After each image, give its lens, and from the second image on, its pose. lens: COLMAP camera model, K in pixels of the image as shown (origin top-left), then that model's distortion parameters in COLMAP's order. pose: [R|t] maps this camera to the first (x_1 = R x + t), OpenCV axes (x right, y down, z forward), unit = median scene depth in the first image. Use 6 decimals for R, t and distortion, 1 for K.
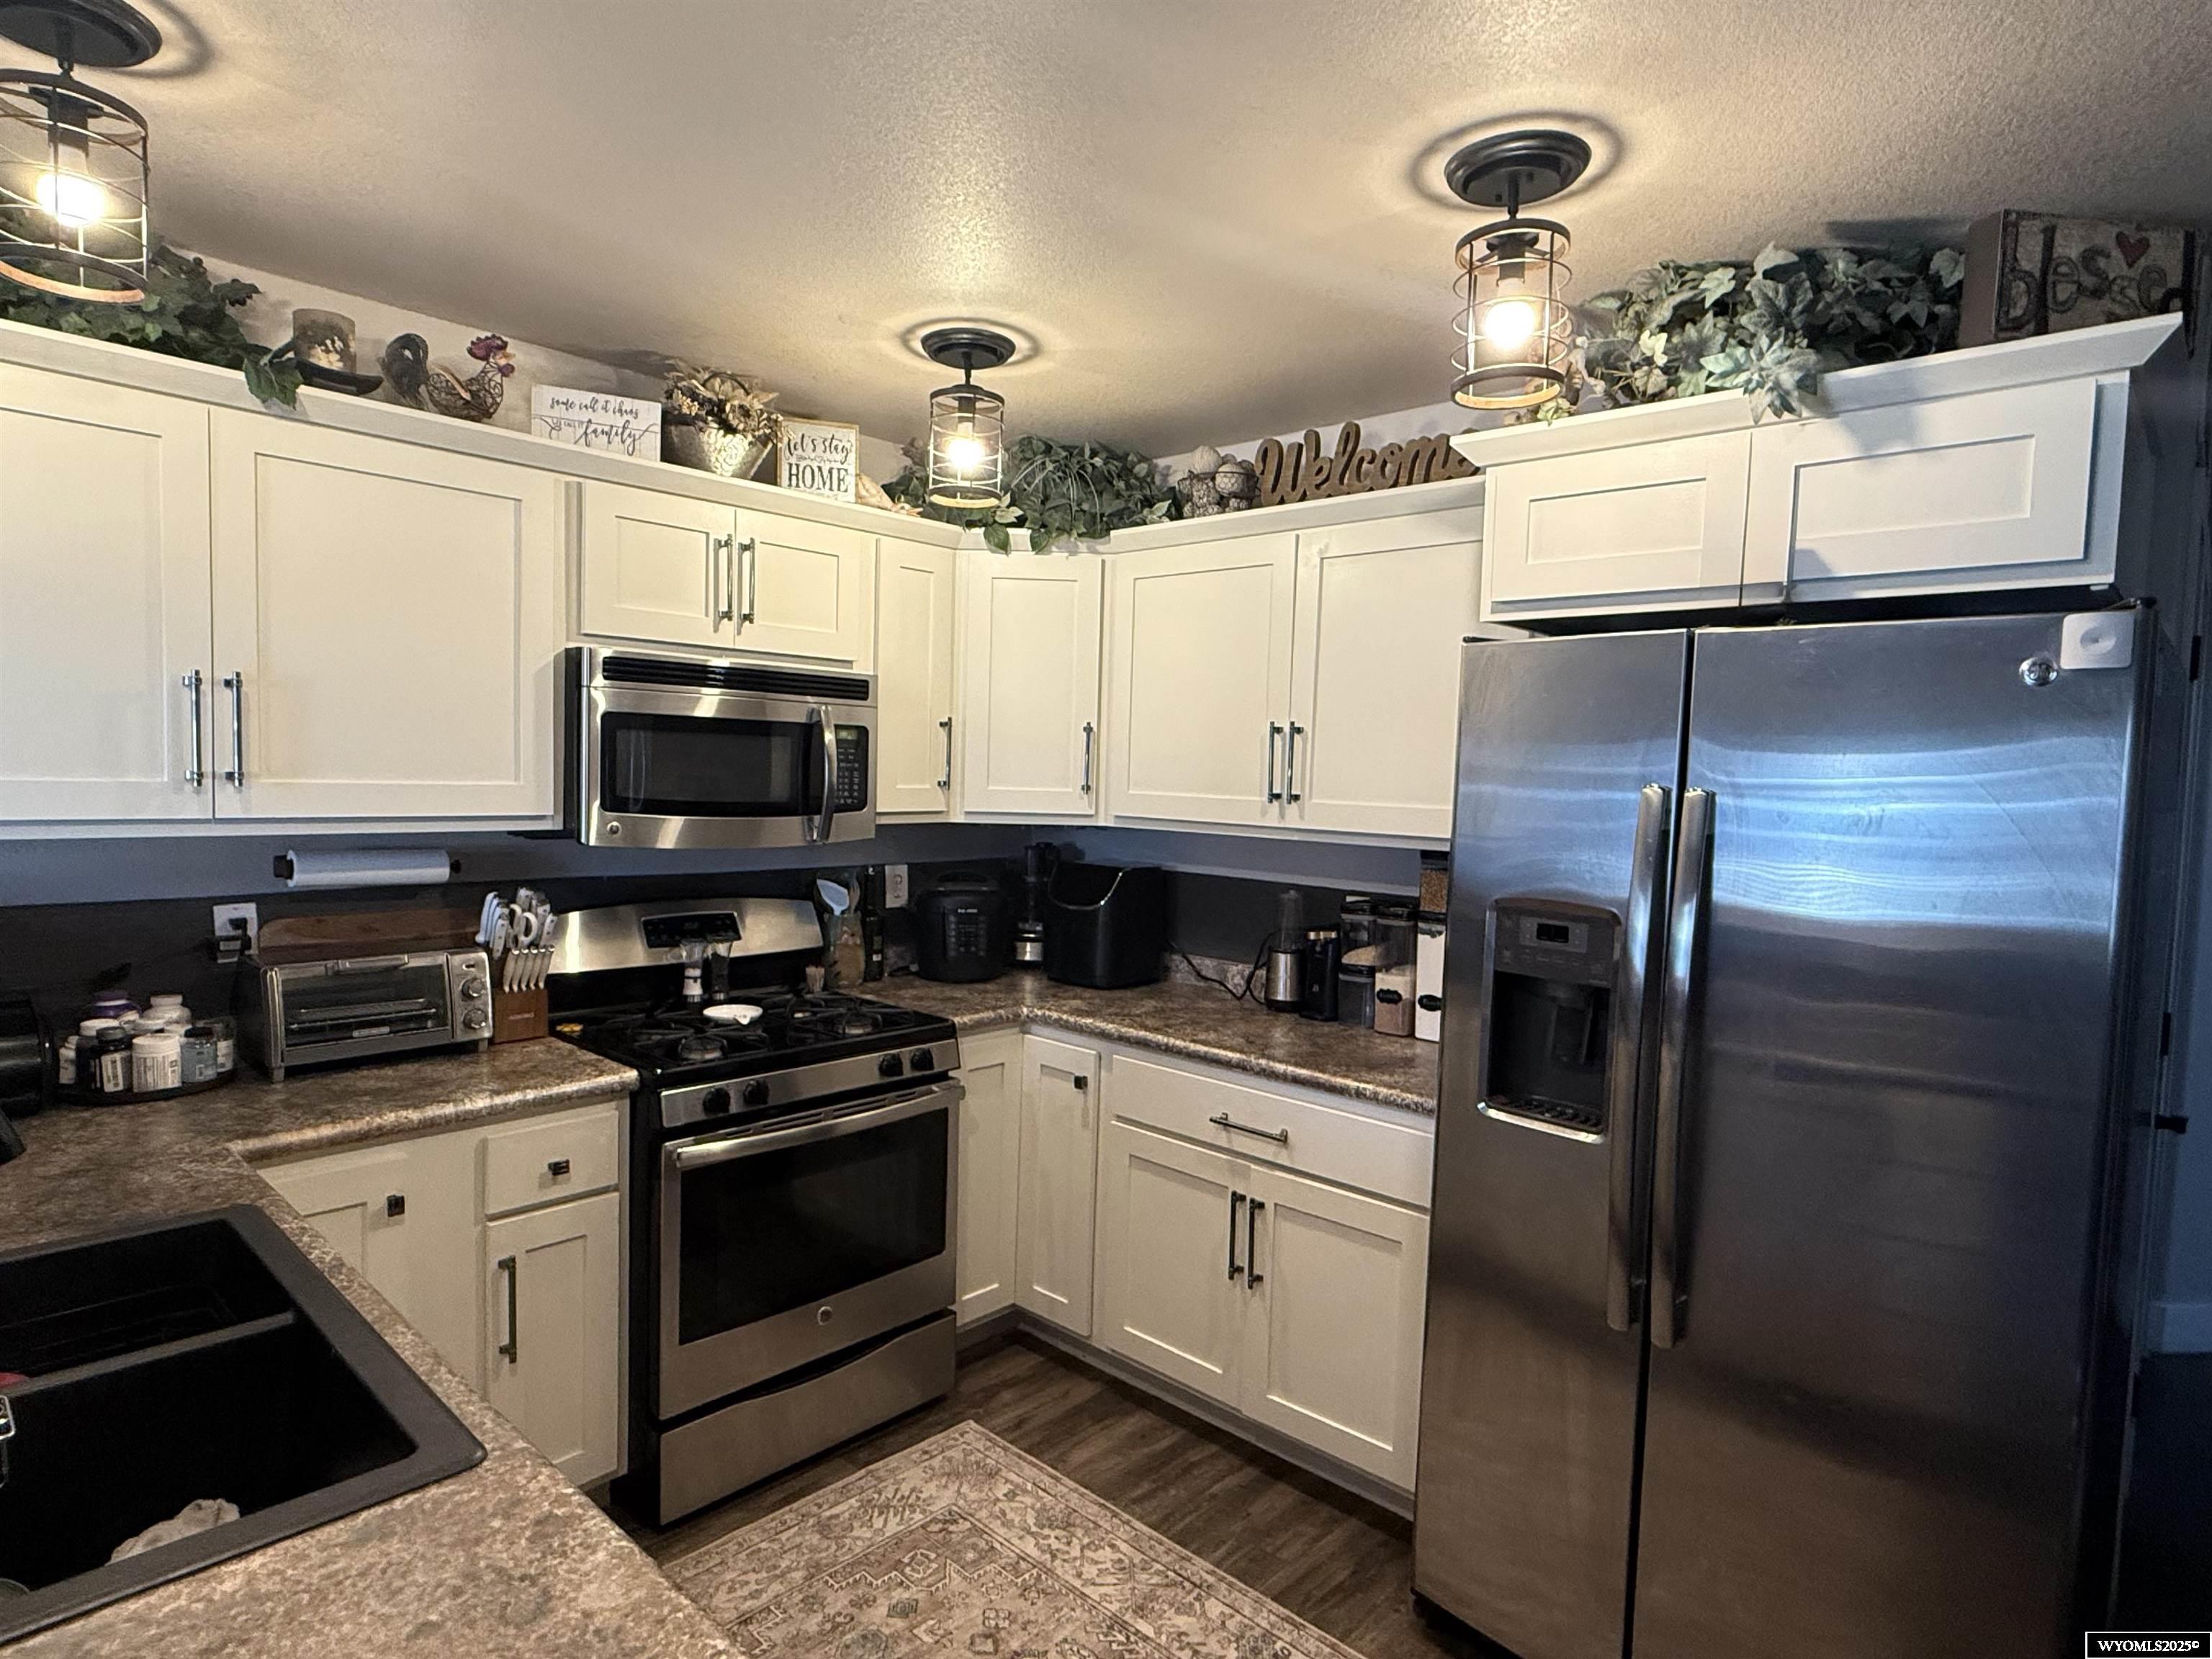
lens RADIAL K [[1223.8, 0, 1093.4], [0, 1223.8, 837.0], [0, 0, 1]] dist [0.002949, 0.002203]
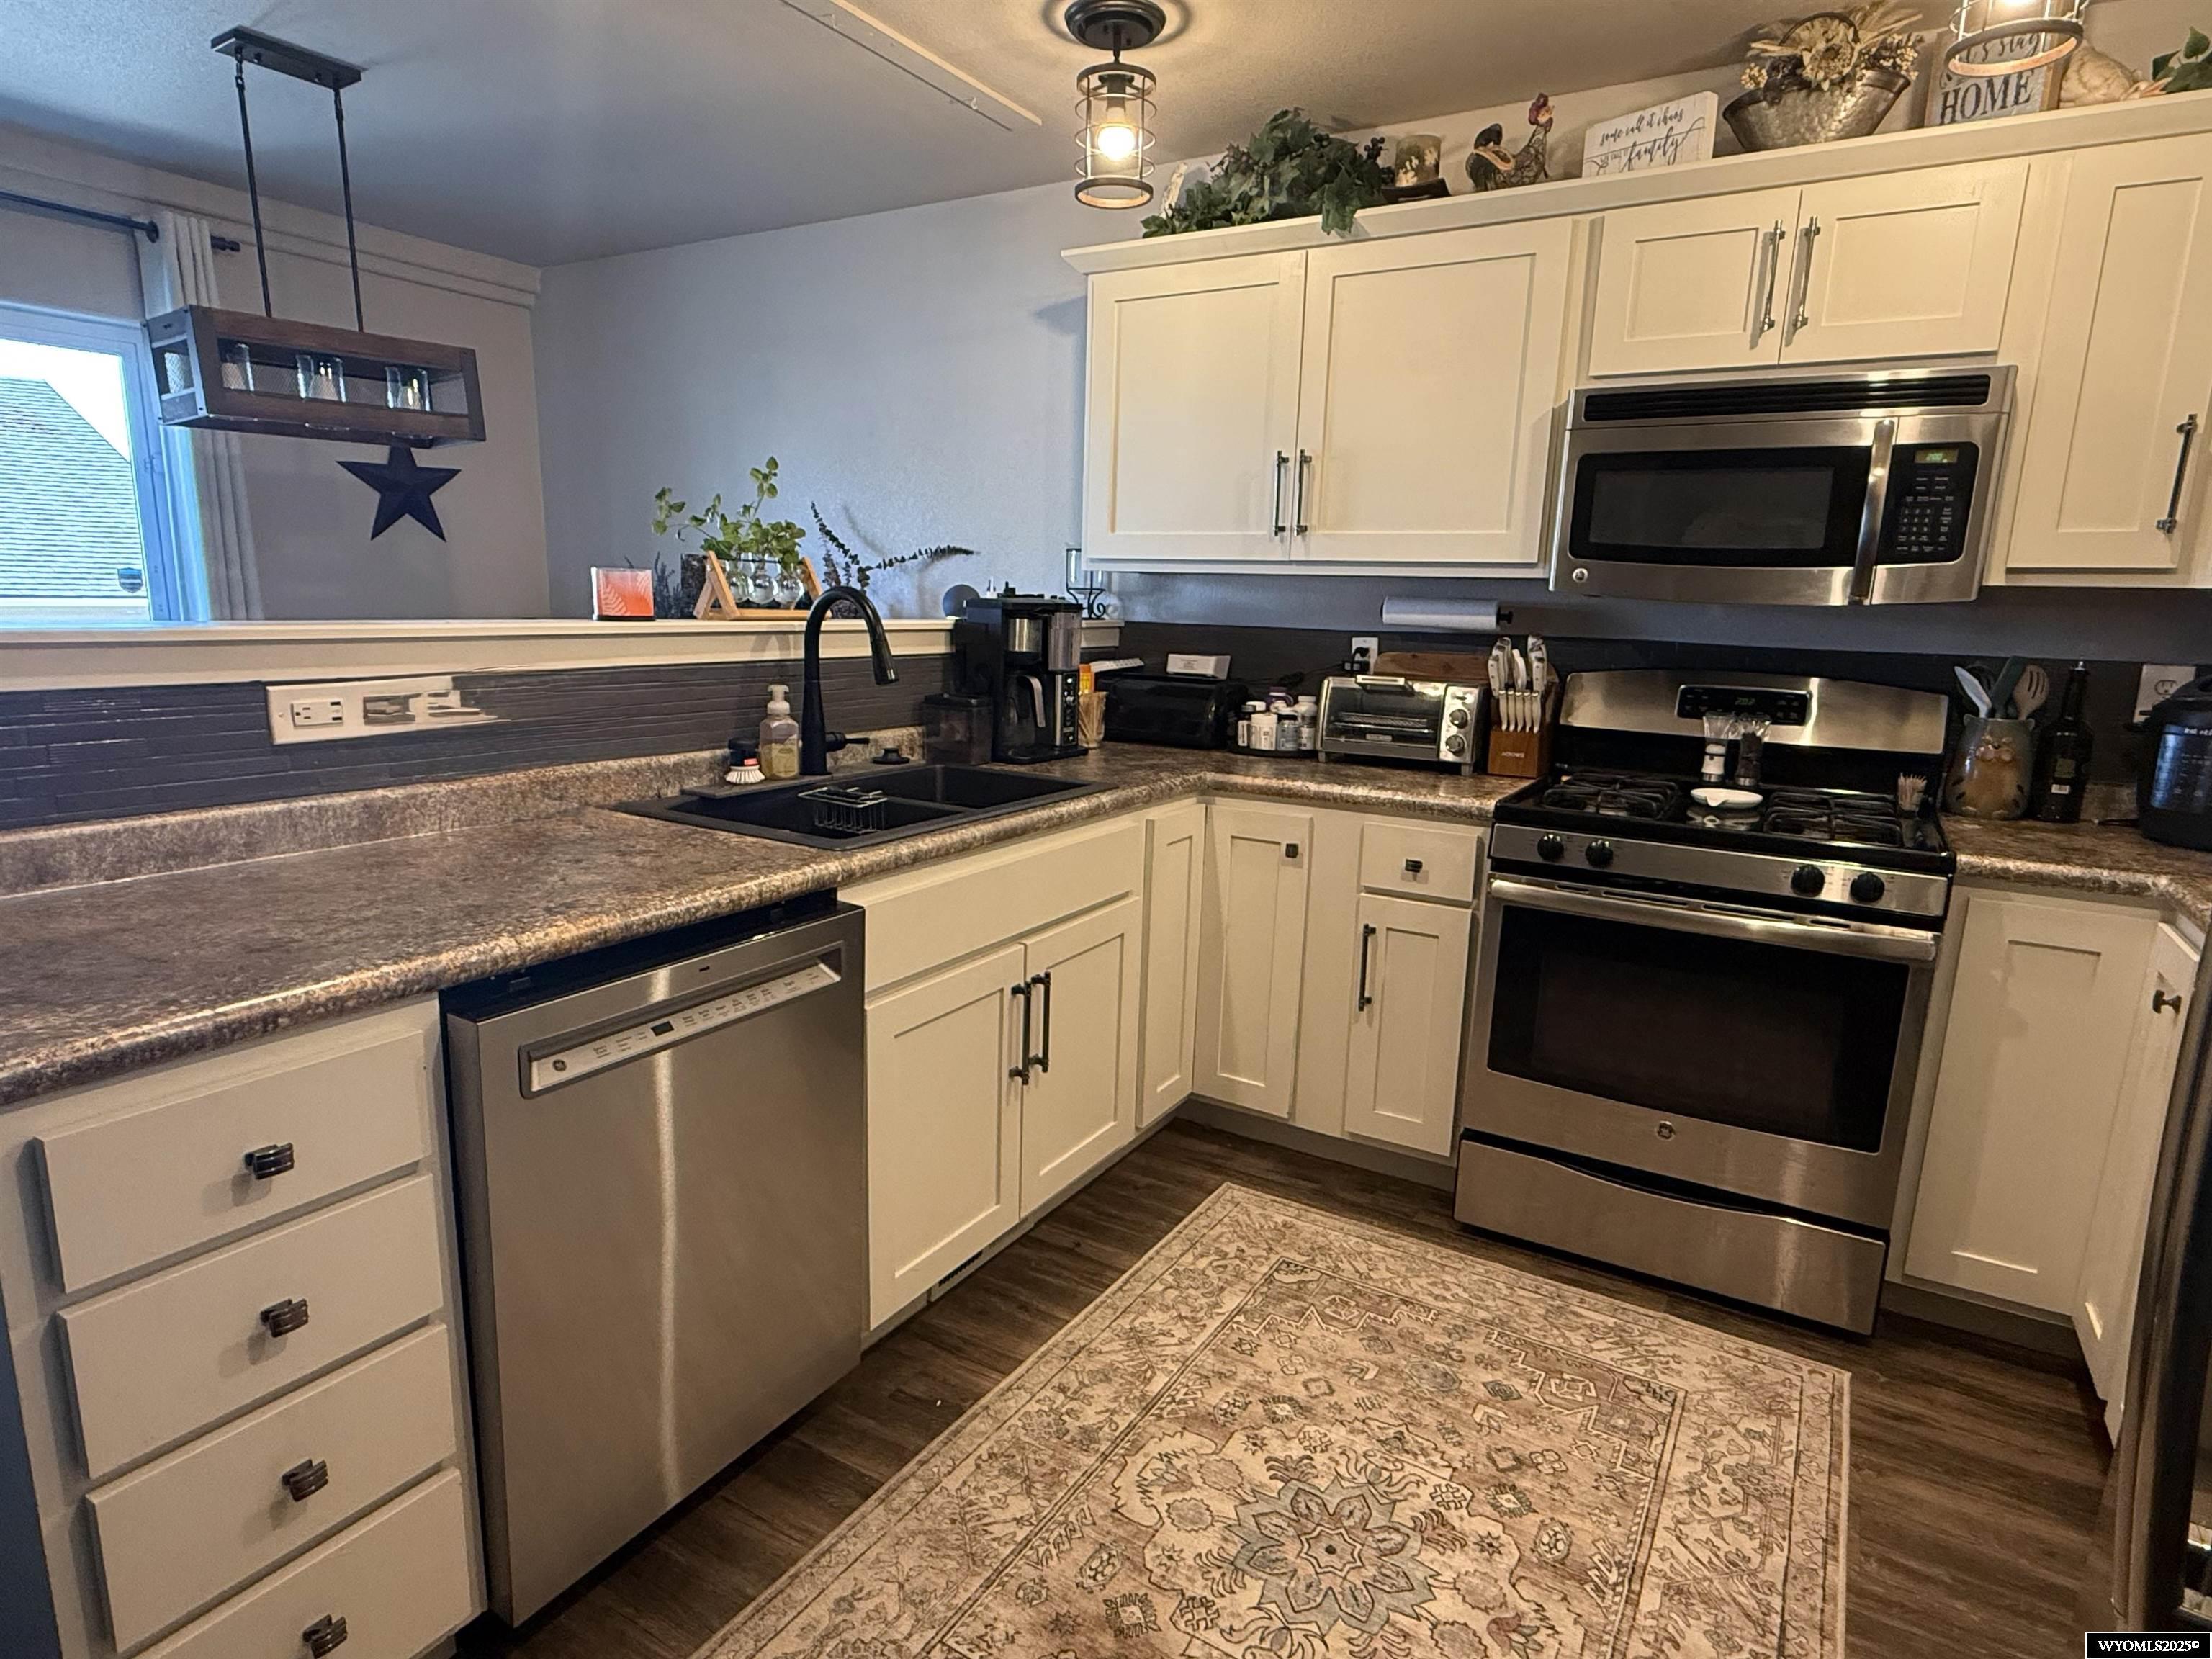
lens RADIAL K [[1223.8, 0, 1094.9], [0, 1223.8, 839.1], [0, 0, 1]] dist [0.002949, 0.002203]
pose [[0.198728, 0.172334, -0.964784, 0.536520], [-0.077427, 0.984102, 0.159837, 0.076547], [0.976991, 0.042936, 0.208912, 0.419382]]
